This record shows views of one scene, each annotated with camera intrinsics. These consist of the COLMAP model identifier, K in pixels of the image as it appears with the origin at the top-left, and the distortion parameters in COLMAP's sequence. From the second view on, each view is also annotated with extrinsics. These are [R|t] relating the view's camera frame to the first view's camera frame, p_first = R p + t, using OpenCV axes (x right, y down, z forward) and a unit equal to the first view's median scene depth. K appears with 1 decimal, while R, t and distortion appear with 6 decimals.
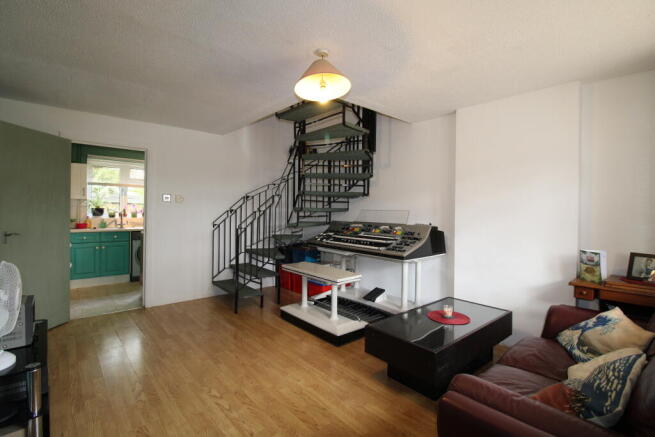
lens RADIAL K [[307.3, 0, 331.4], [0, 307.3, 214.7], [0, 0, 1]] dist [-0.000338, -0.000162]
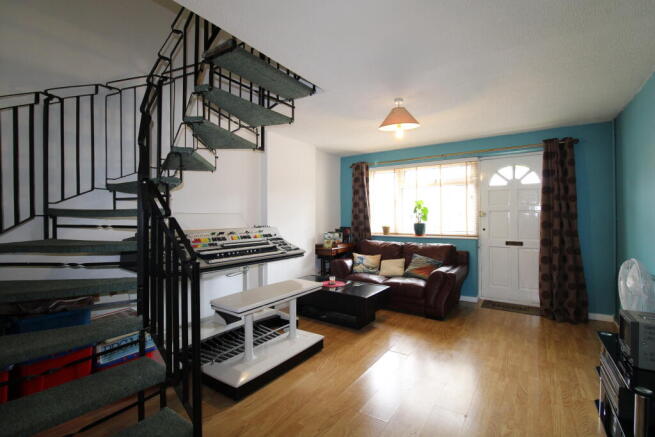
lens RADIAL K [[307.3, 0, 328.4], [0, 307.3, 217.1], [0, 0, 1]] dist [-0.000338, -0.000162]
pose [[-0.243536, -0.024409, 0.969585, -0.761213], [0.005514, 0.999632, 0.026550, -0.027154], [-0.969876, 0.011812, -0.243311, 0.969884]]
